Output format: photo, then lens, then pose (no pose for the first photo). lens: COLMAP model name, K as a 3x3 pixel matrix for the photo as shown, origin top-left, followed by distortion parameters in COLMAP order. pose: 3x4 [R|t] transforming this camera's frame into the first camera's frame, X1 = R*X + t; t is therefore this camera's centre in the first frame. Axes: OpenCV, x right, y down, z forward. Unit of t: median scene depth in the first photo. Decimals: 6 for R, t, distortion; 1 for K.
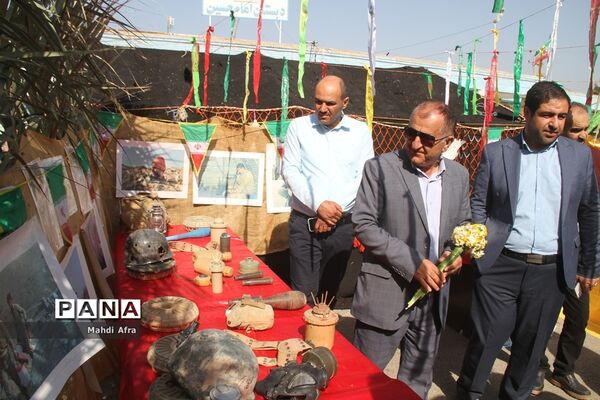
lens RADIAL K [[496.9, 0, 302.9], [0, 496.9, 202.1], [0, 0, 1]] dist [-0.199619, 0.158158]
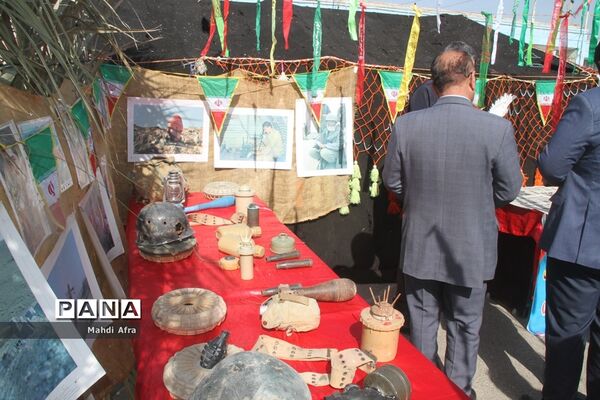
lens RADIAL K [[496.9, 0, 302.9], [0, 496.9, 202.1], [0, 0, 1]] dist [-0.199619, 0.158158]
pose [[0.999257, -0.003190, -0.038411, -0.037005], [0.006464, 0.996325, 0.085409, -0.012944], [0.037997, -0.085594, 0.995605, 0.142408]]
